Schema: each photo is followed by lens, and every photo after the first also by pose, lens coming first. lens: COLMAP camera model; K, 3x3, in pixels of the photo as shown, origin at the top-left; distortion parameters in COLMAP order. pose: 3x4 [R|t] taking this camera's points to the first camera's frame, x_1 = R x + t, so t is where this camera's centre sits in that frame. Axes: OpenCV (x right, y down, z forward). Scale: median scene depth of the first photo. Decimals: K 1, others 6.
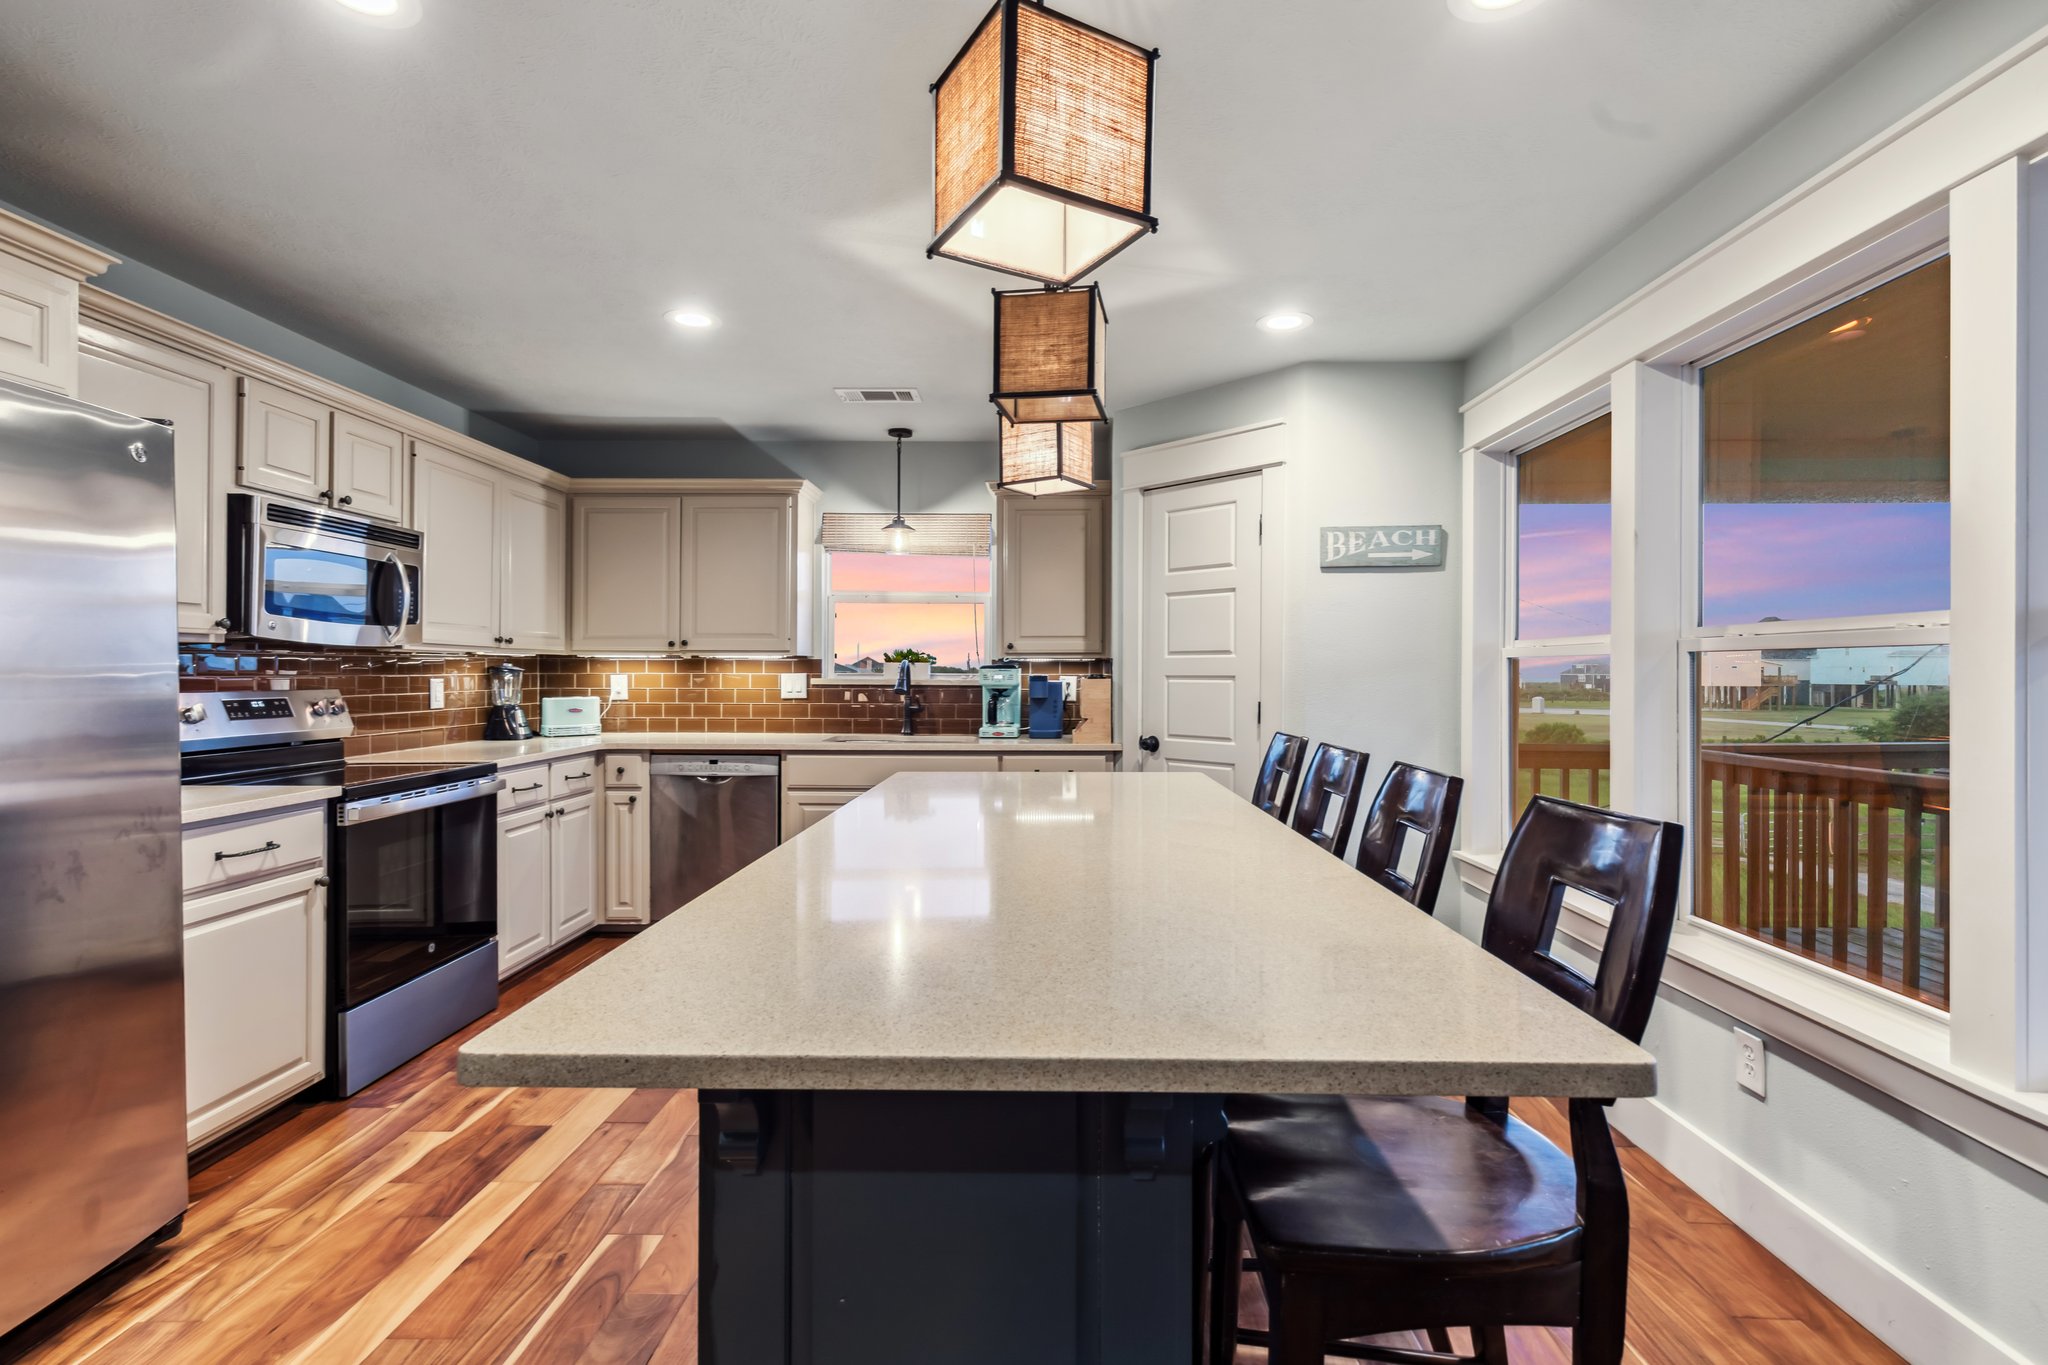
lens RADIAL K [[942.0, 0, 1024.0], [0, 942.0, 682.5], [0, 0, 1]] dist [-0.000467, -0.000507]
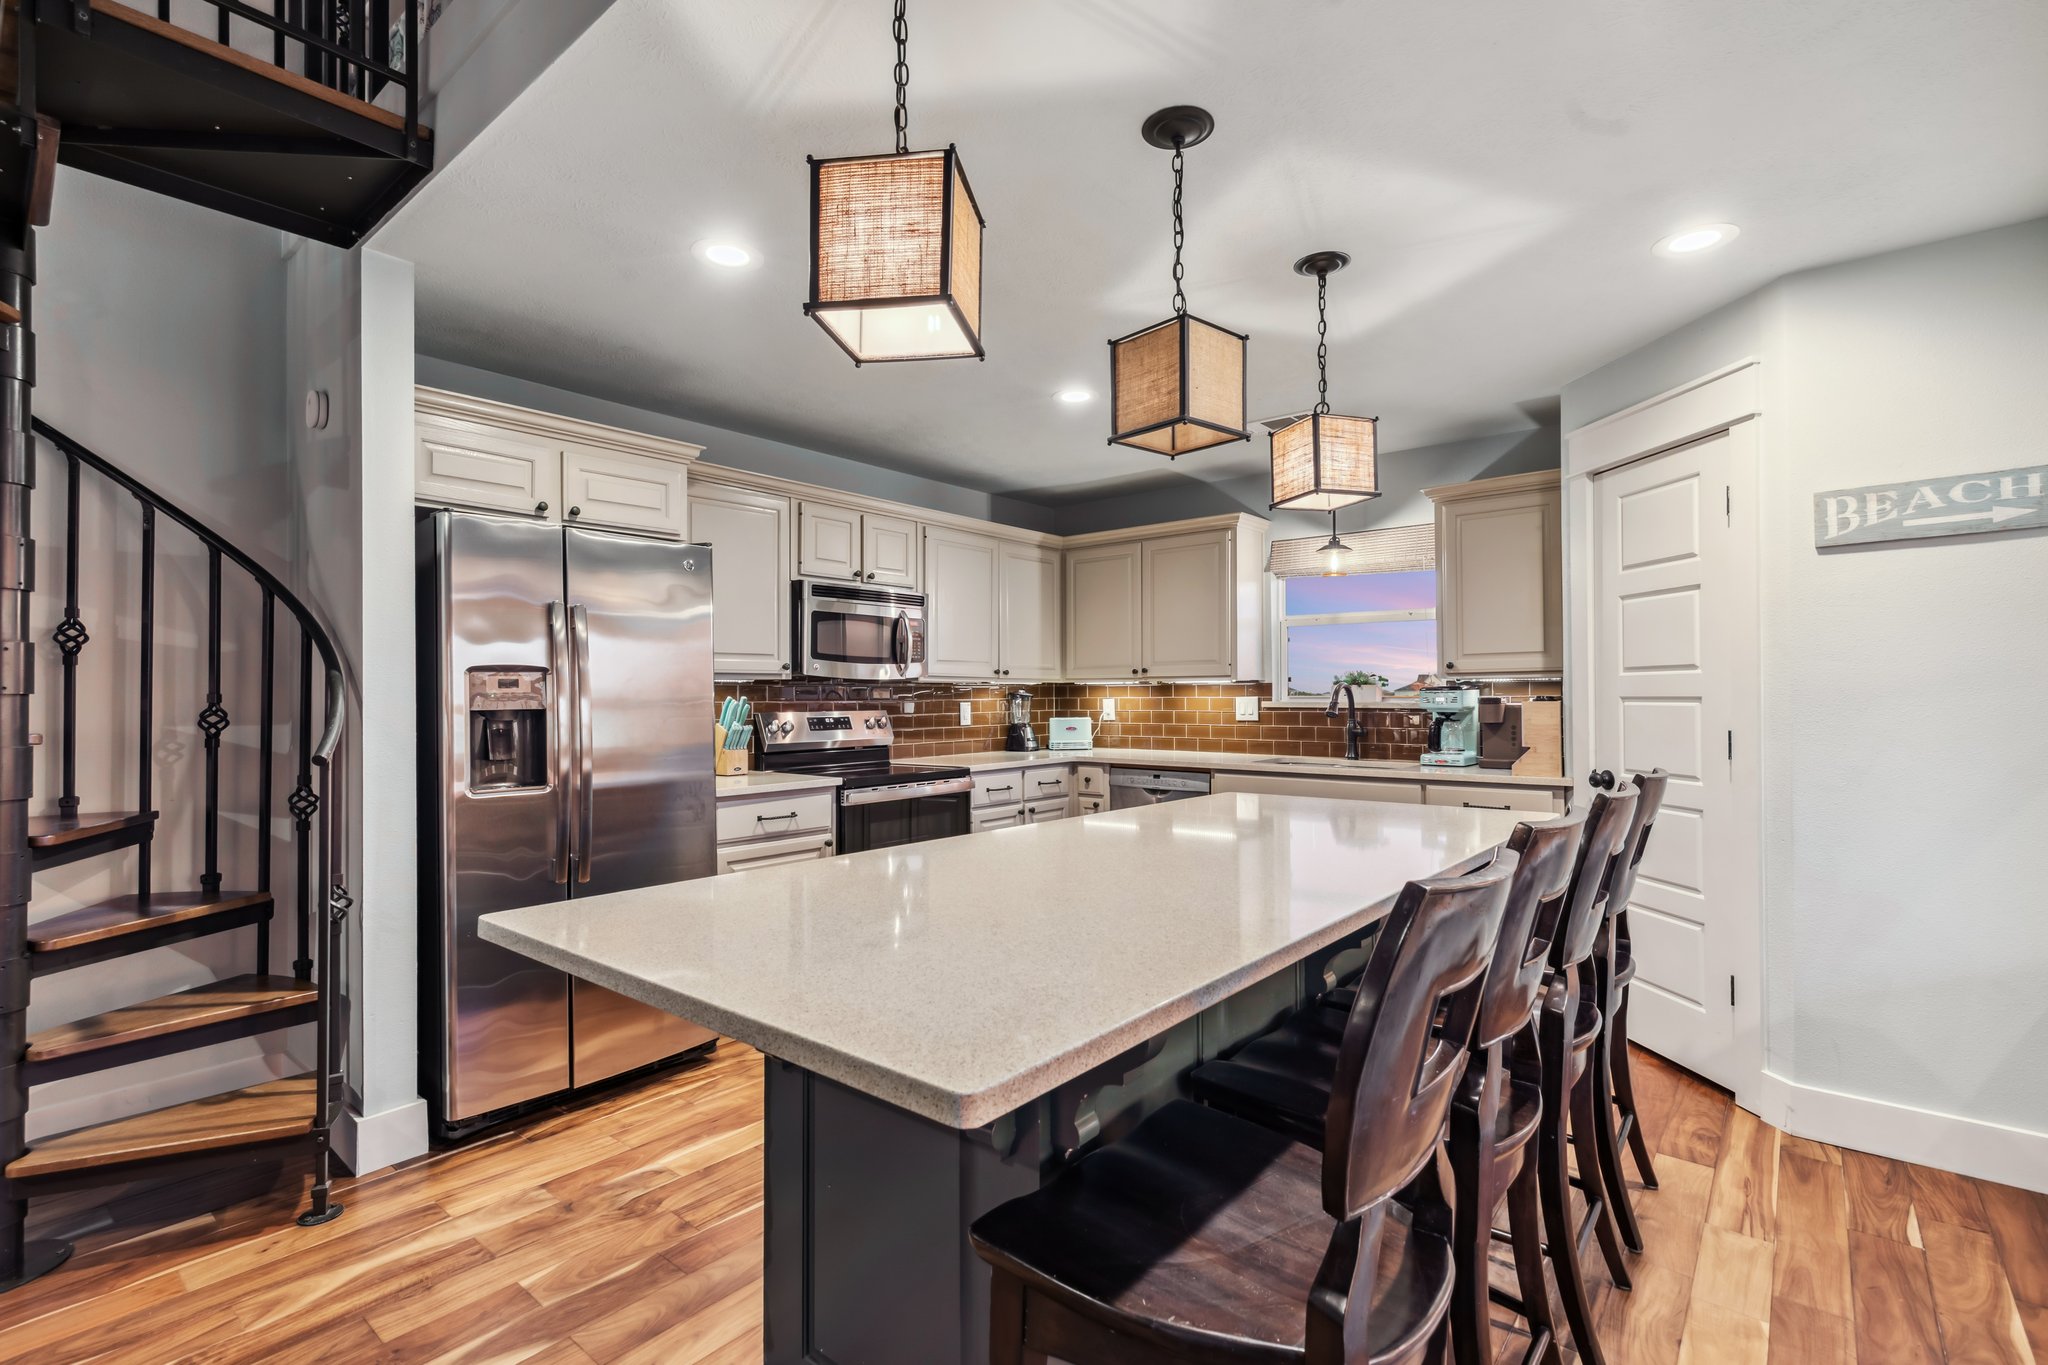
lens RADIAL K [[921.5, 0, 1035.6], [0, 921.5, 696.3], [0, 0, 1]] dist [0.000759, -0.000365]
pose [[0.783313, -0.006104, -0.621597, 0.239185], [-0.000042, 0.999951, -0.009872, -0.000100], [0.621627, 0.007759, 0.783275, 0.053792]]
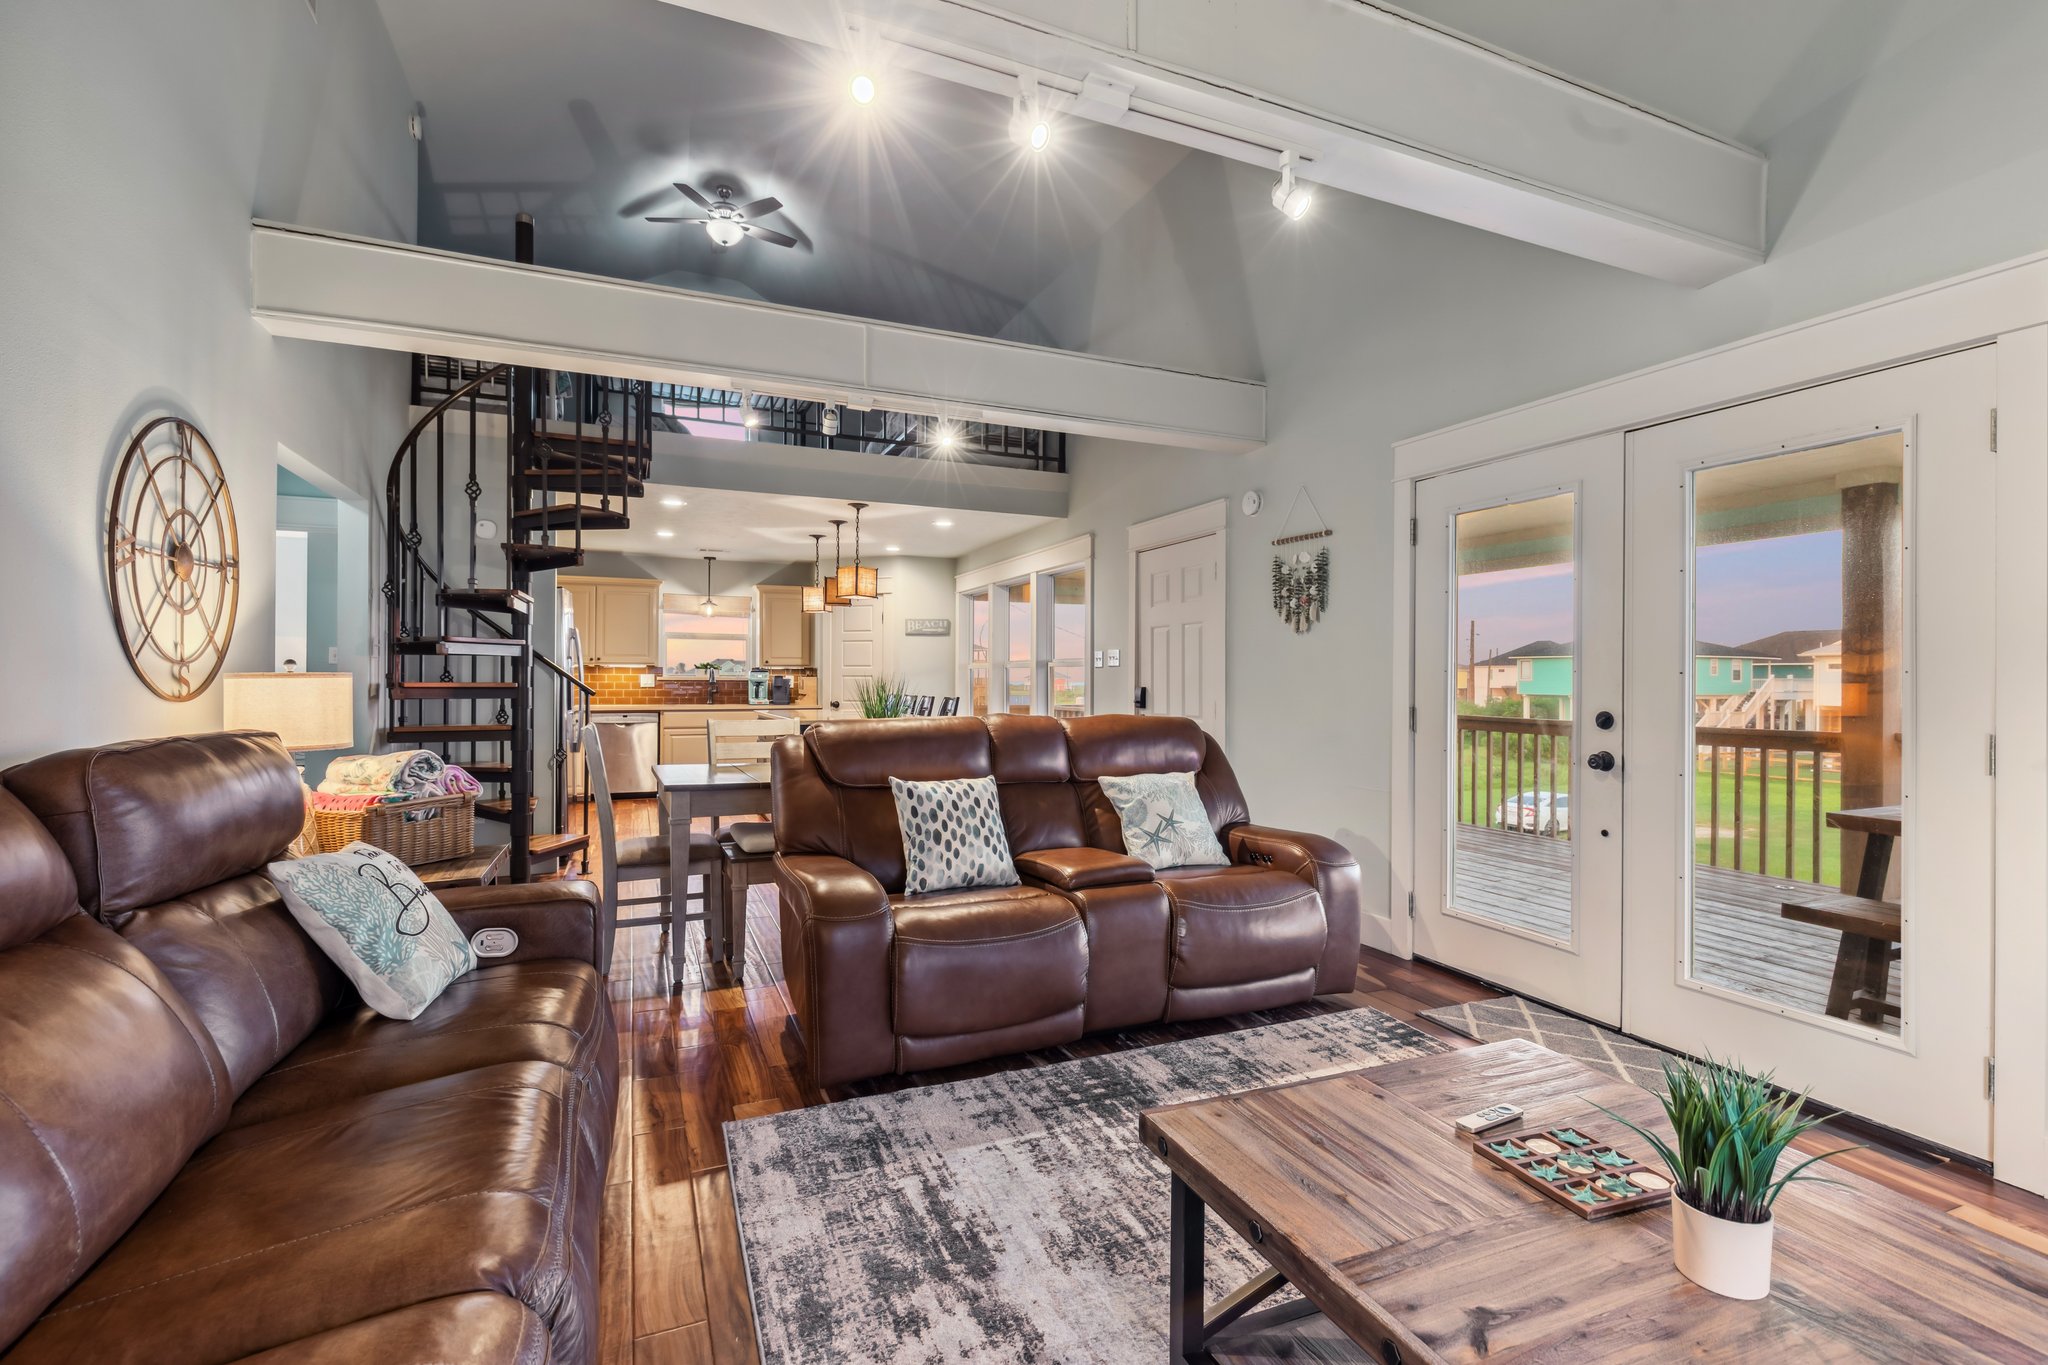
lens RADIAL K [[958.5, 0, 1039.4], [0, 958.5, 674.3], [0, 0, 1]] dist [0.001016, -0.000080]
pose [[0.911202, 0.000445, 0.411960, -0.367114], [0.002250, 0.999979, -0.006057, 0.005103], [-0.411954, 0.006446, 0.911182, -1.313434]]
